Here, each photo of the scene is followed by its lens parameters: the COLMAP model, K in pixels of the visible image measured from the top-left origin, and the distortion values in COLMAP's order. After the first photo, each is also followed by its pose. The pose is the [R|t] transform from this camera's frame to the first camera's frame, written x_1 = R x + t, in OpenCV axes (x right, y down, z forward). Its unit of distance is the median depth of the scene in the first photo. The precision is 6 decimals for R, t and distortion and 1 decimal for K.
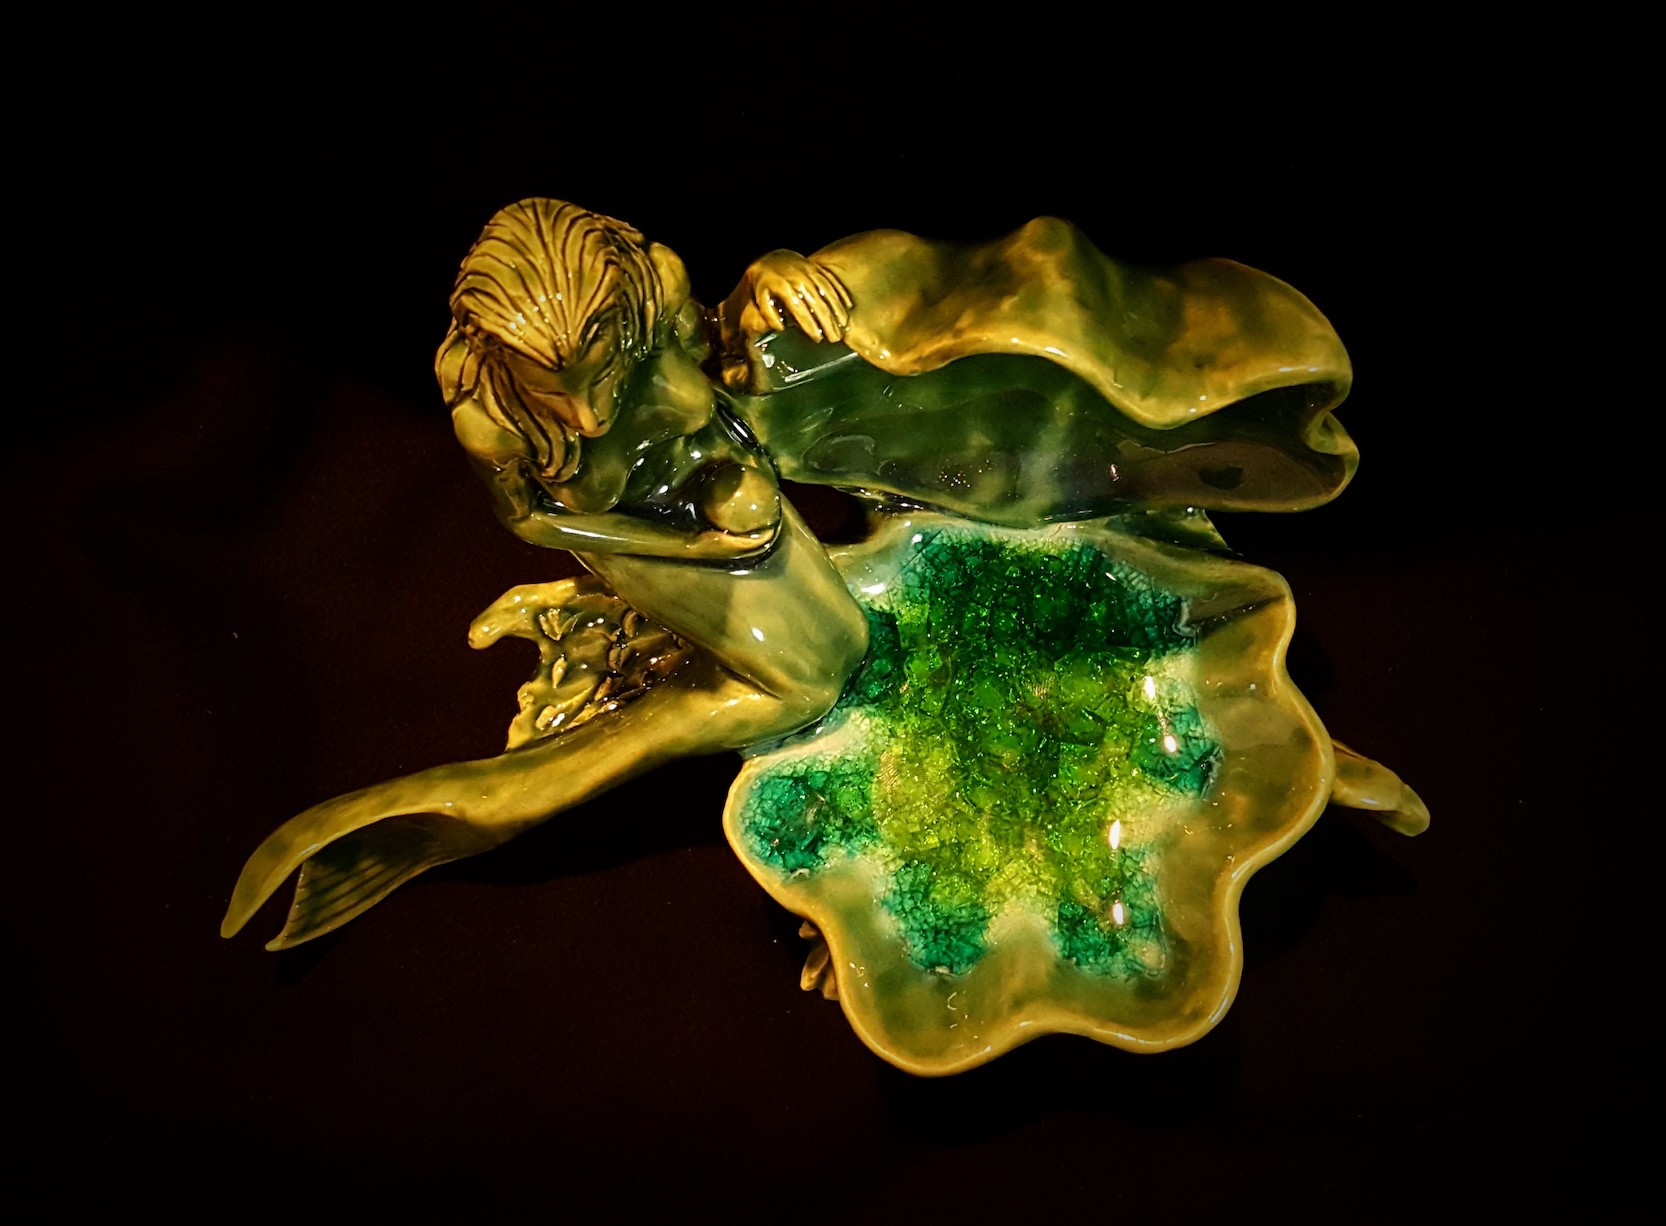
lens RADIAL K [[1818.9, 0, 843.8], [0, 1818.9, 608.7], [0, 0, 1]] dist [0.072889, 0.000000]
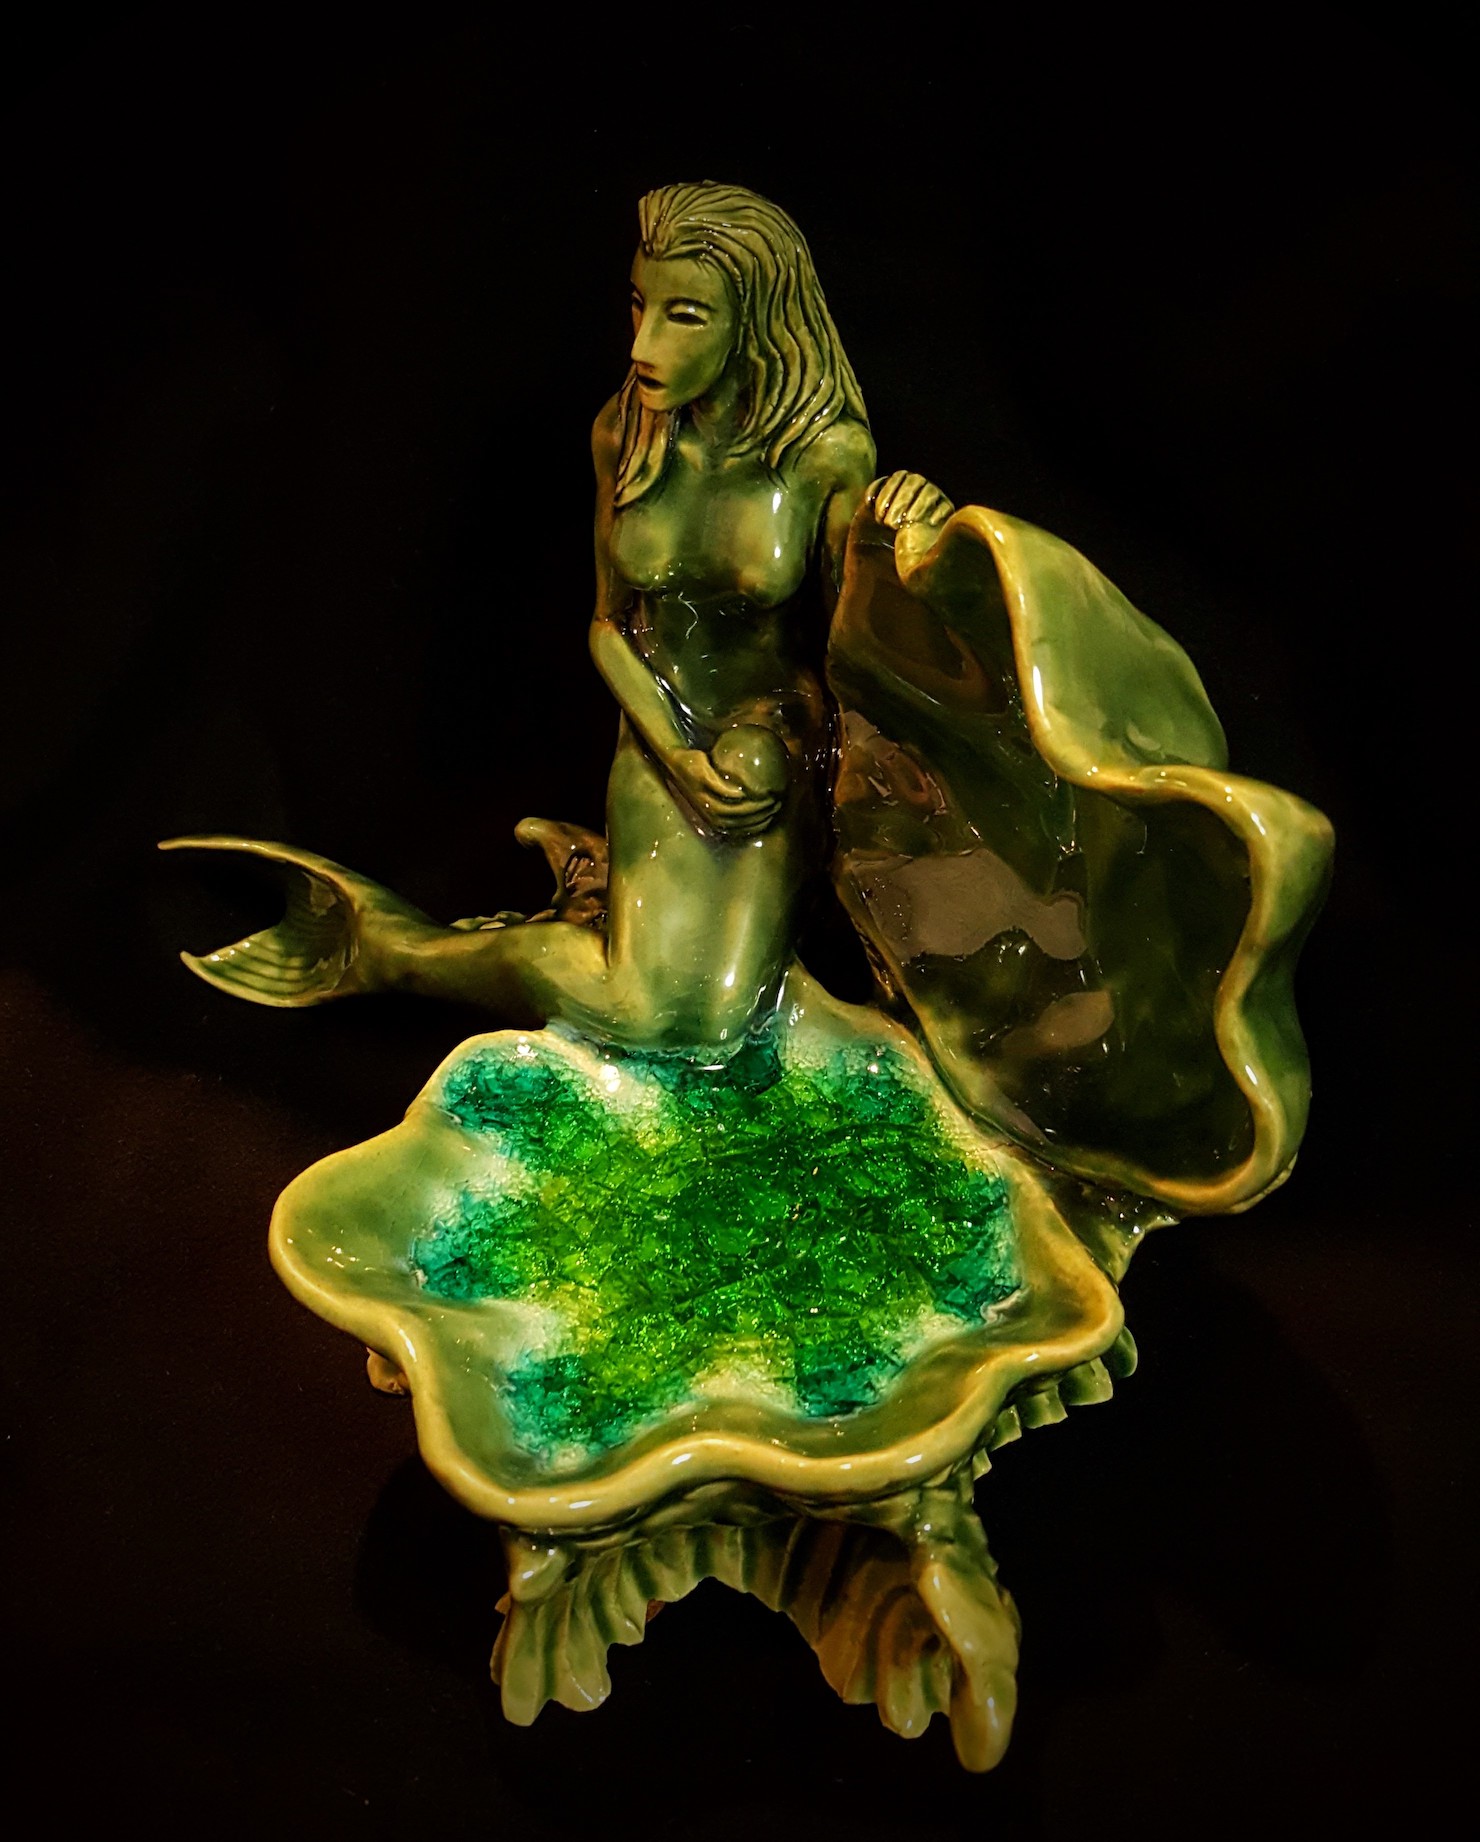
lens RADIAL K [[1834.9, 0, 735.6], [0, 1834.9, 914.1], [0, 0, 1]] dist [0.003715, 0.000000]
pose [[0.544481, 0.548392, -0.634670, 0.514145], [-0.817421, 0.516562, -0.254923, 0.200811], [0.188049, 0.657594, 0.729526, 0.349093]]
